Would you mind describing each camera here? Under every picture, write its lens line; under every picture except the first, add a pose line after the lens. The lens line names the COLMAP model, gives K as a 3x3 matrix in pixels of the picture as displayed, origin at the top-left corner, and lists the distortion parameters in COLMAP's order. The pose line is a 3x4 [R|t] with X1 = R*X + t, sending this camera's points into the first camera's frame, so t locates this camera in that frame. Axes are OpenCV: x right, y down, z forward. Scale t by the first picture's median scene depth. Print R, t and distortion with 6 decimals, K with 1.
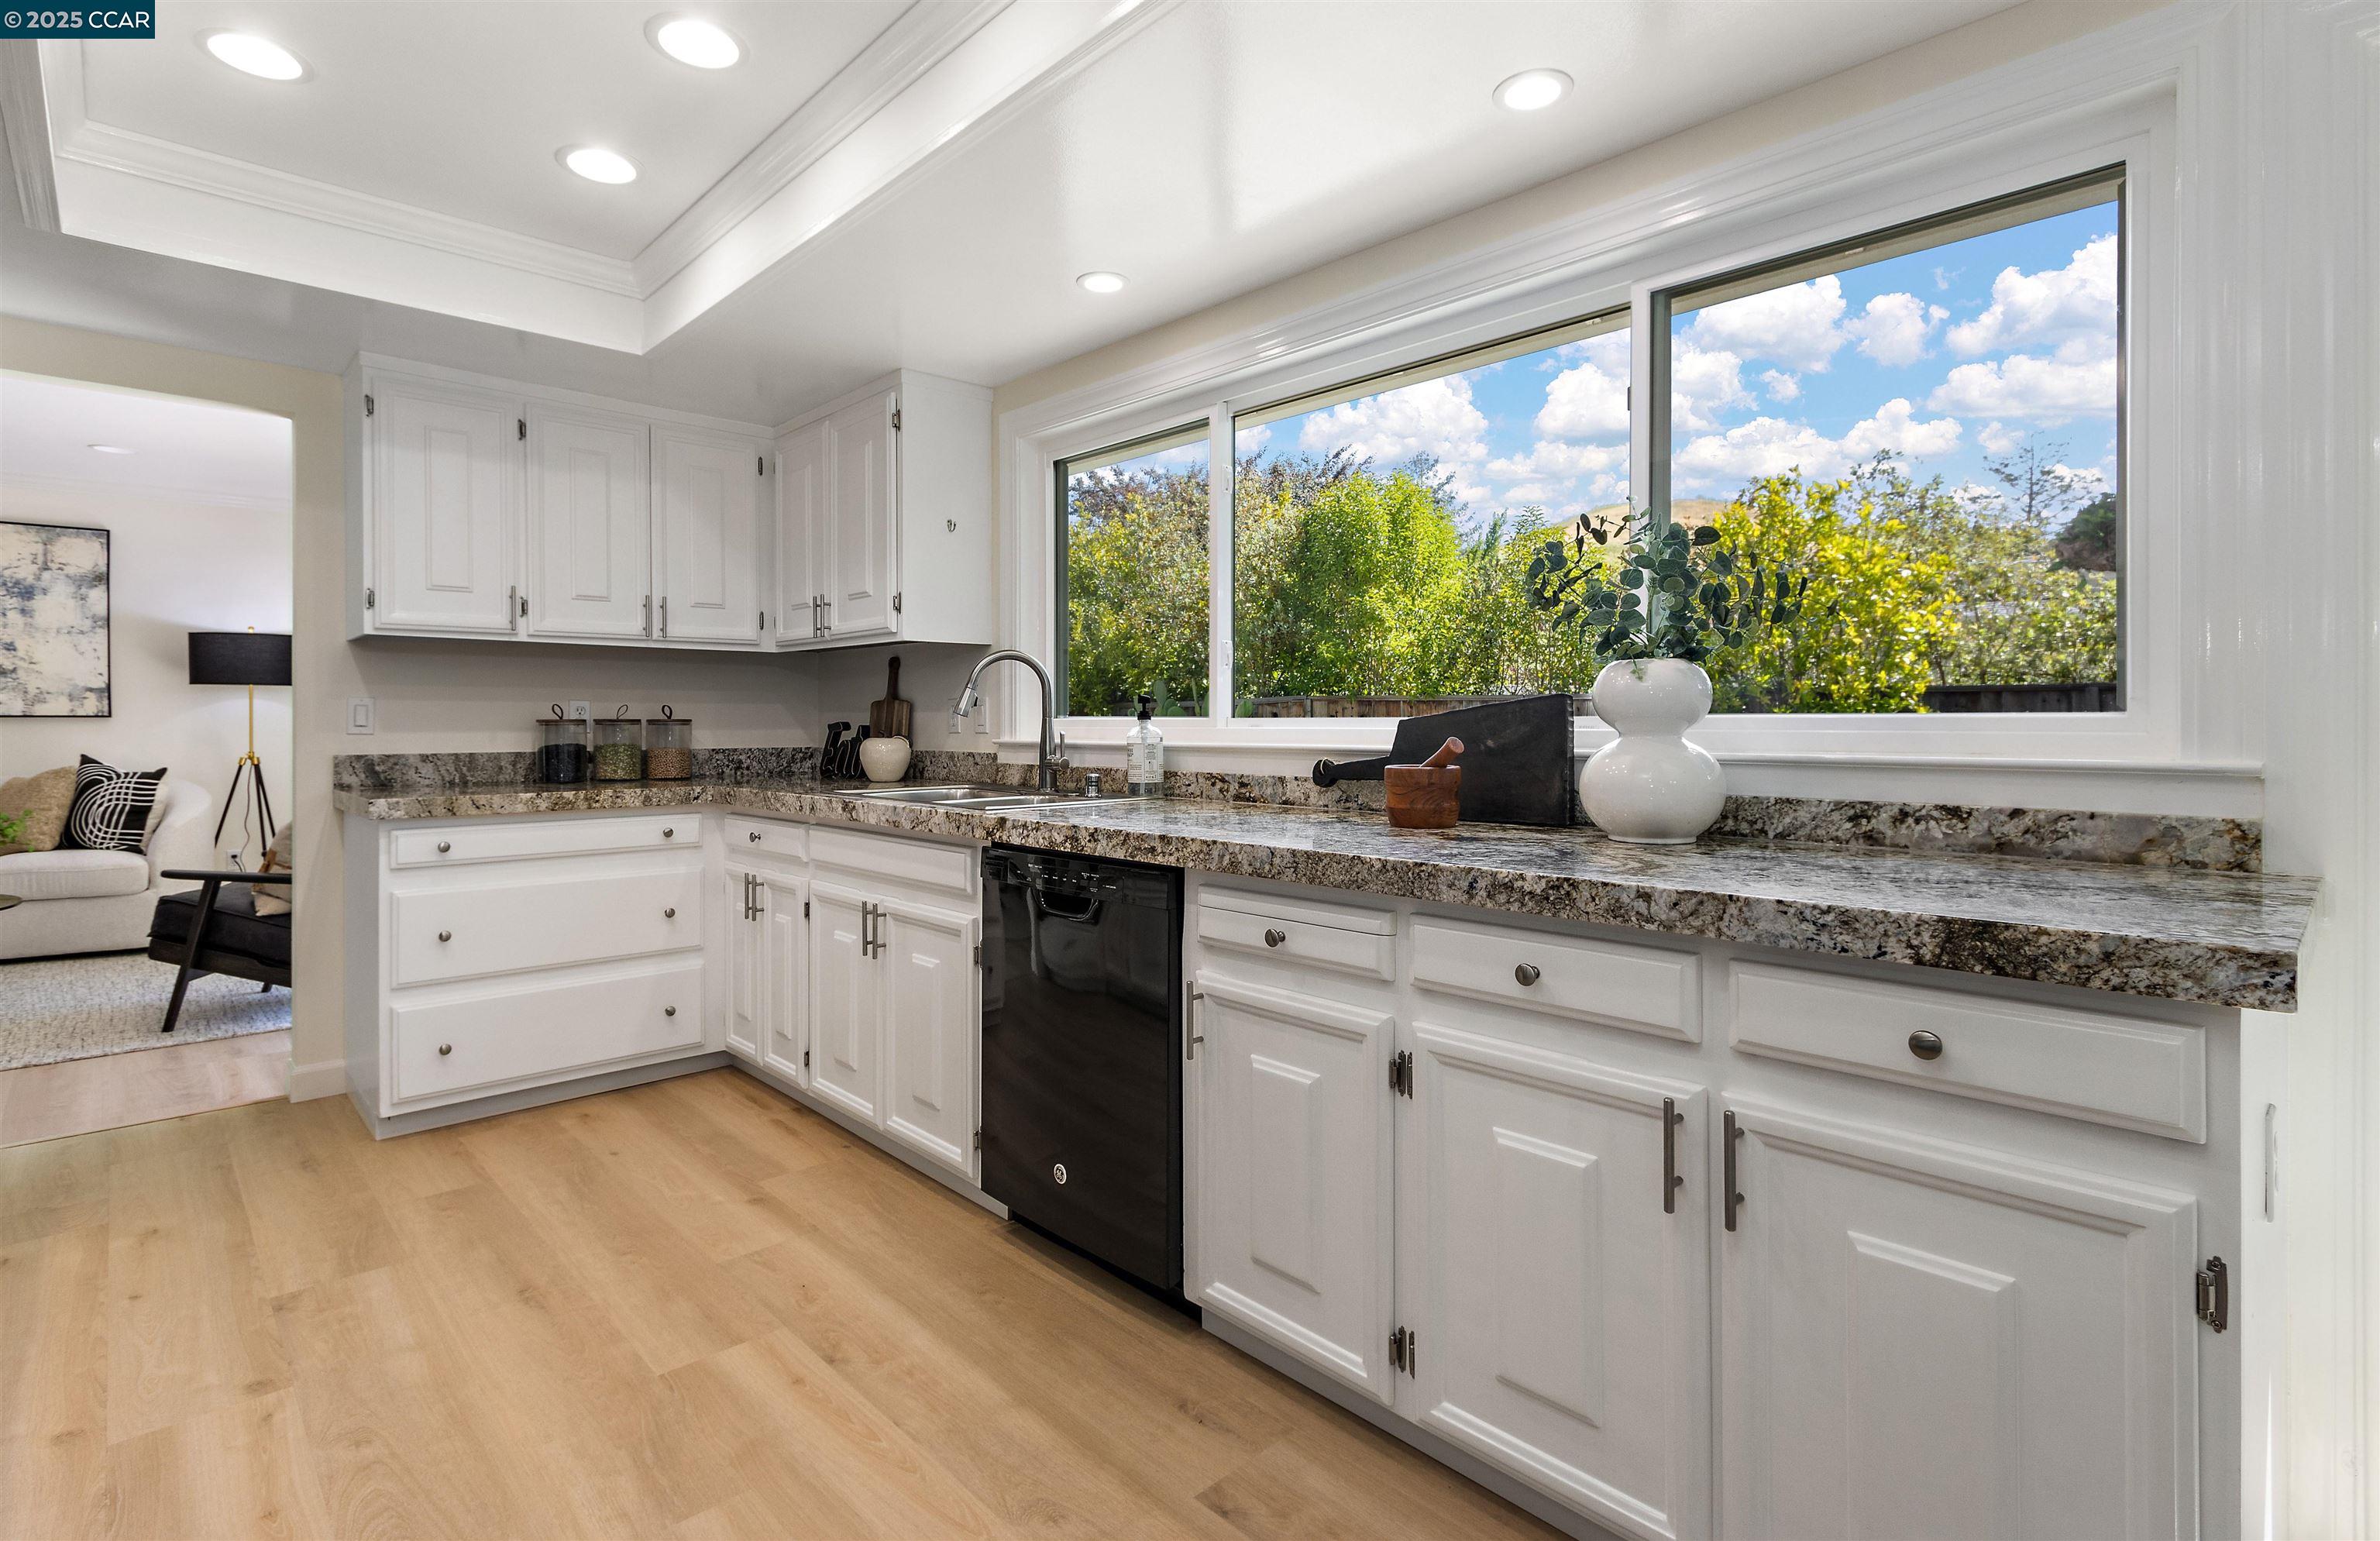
lens RADIAL K [[1168.4, 0, 1184.0], [0, 1168.4, 731.4], [0, 0, 1]] dist [0.013639, 0.000388]
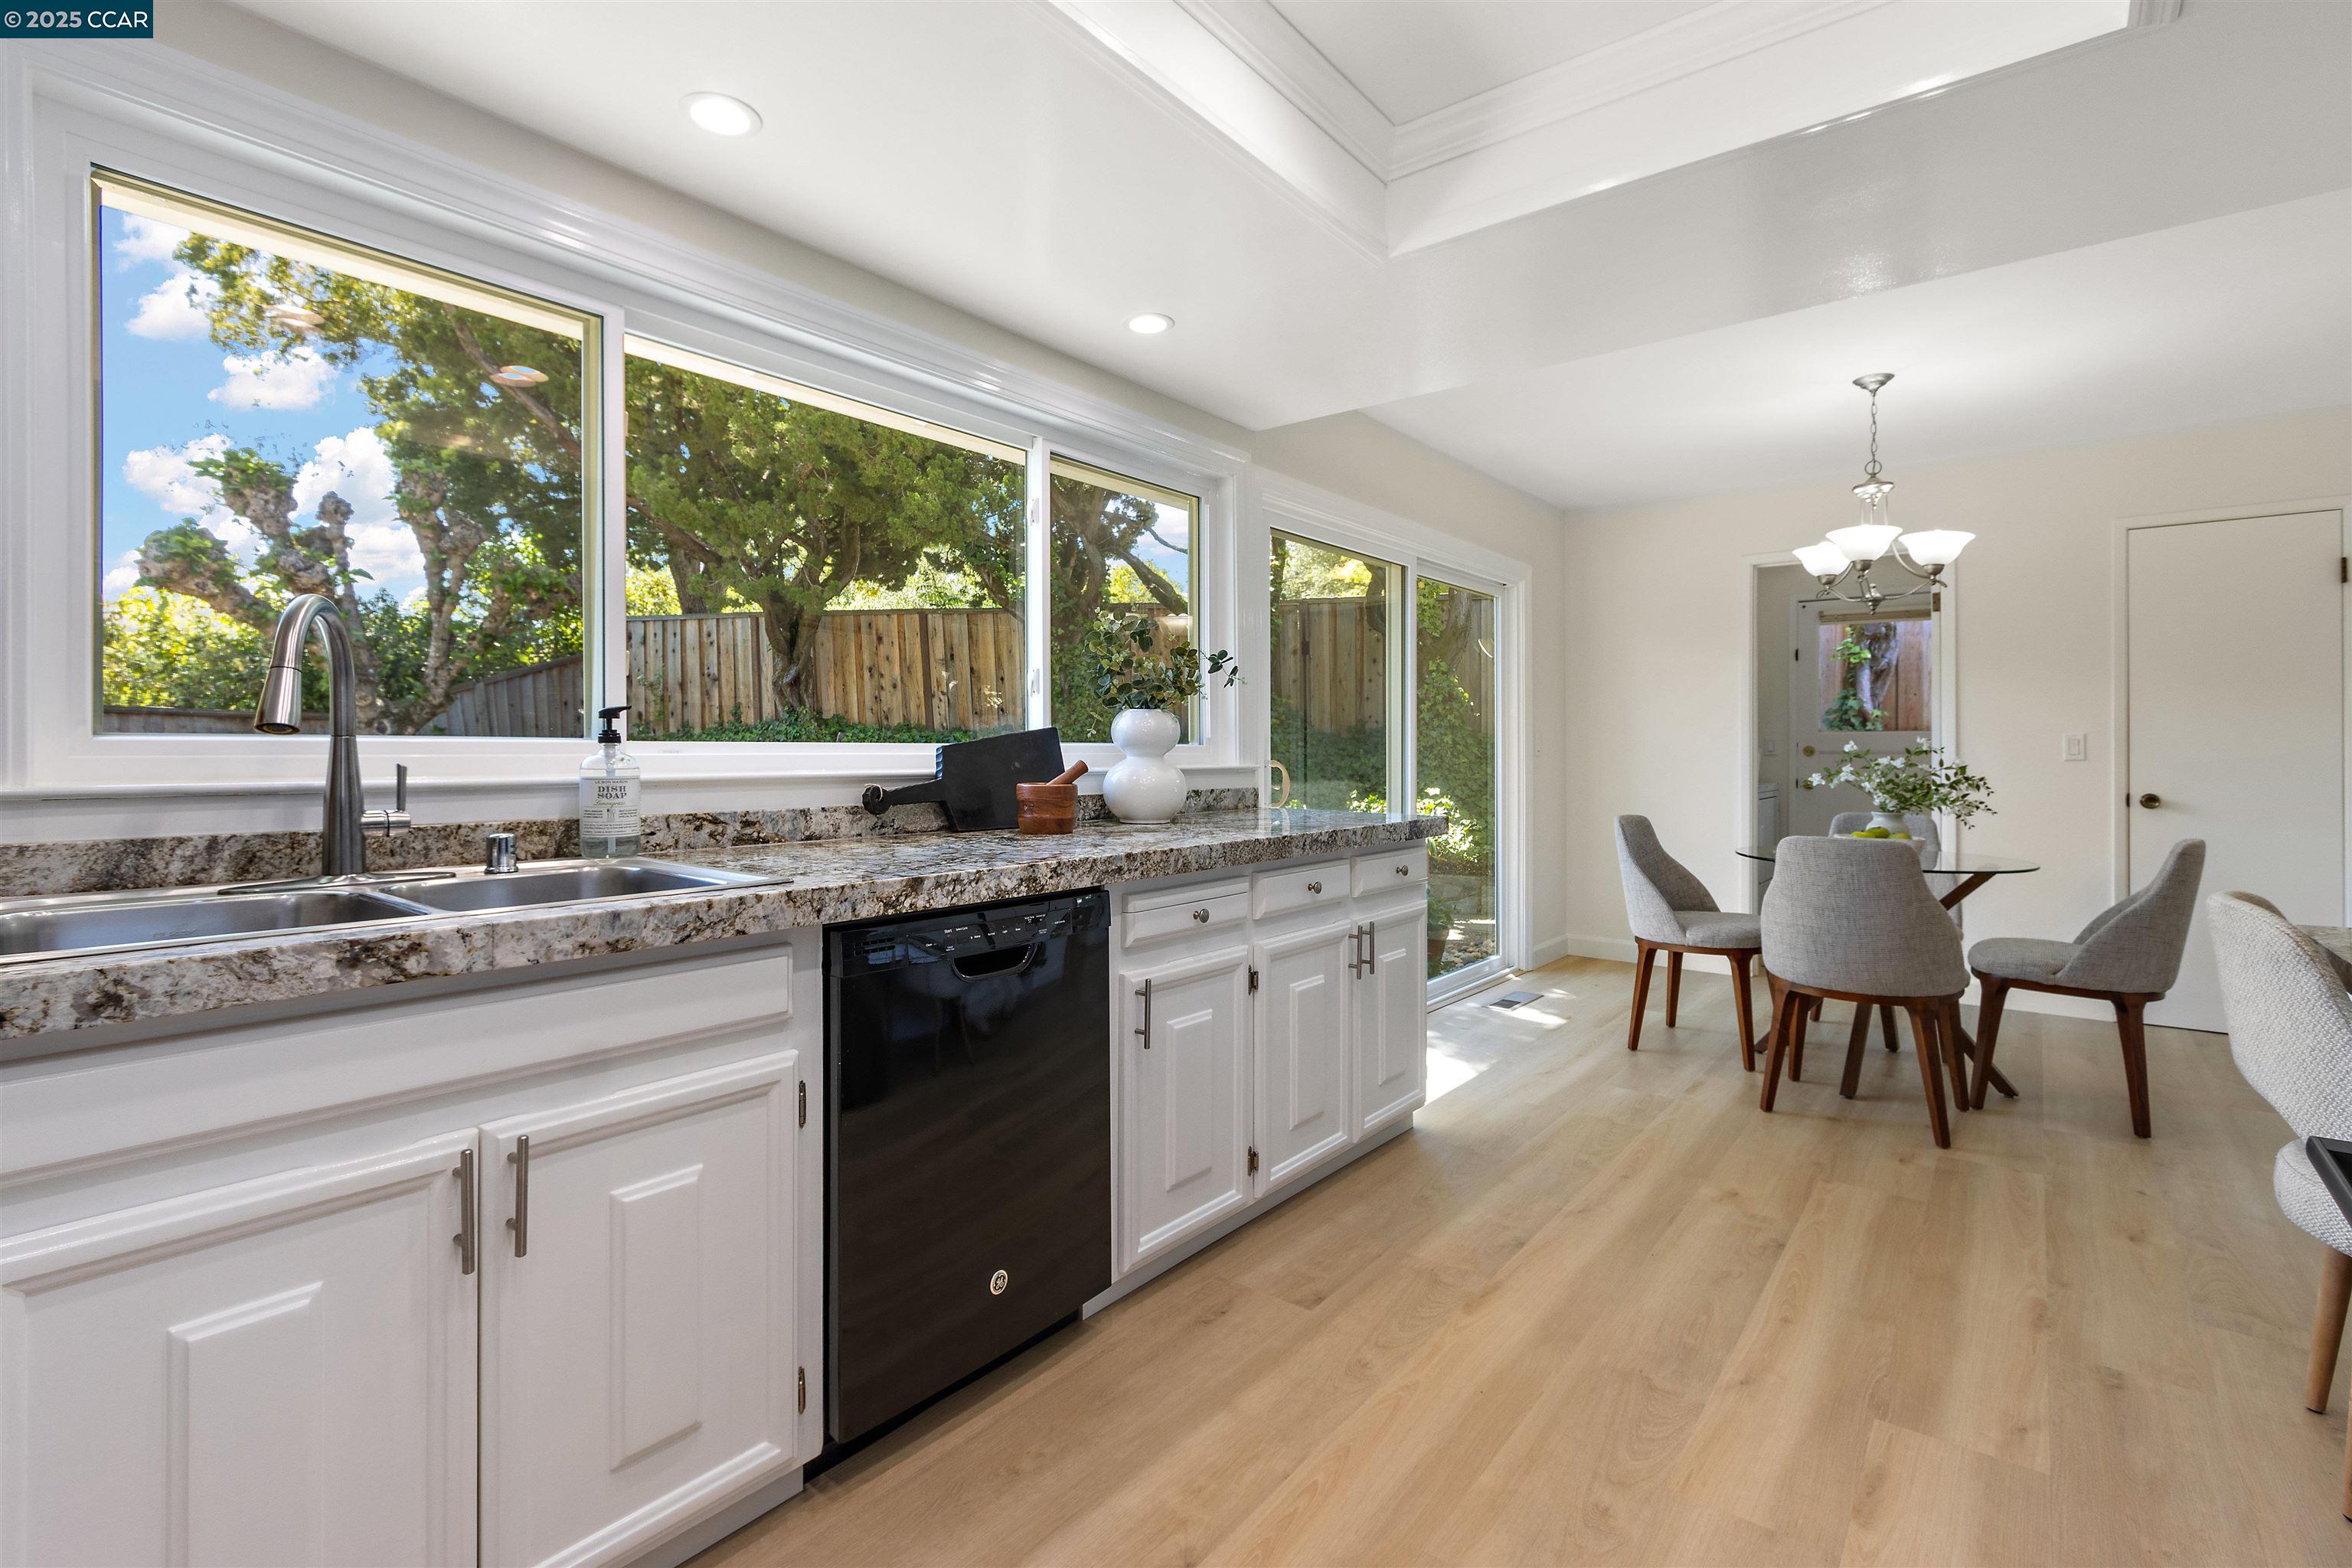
lens RADIAL K [[1103.6, 0, 1169.3], [0, 1103.6, 755.4], [0, 0, 1]] dist [0.010492, 0.000319]
pose [[-0.162841, -0.006279, 0.986632, -0.899147], [0.004315, 0.999966, 0.007076, -0.007275], [-0.986643, 0.005410, -0.162808, 0.992940]]
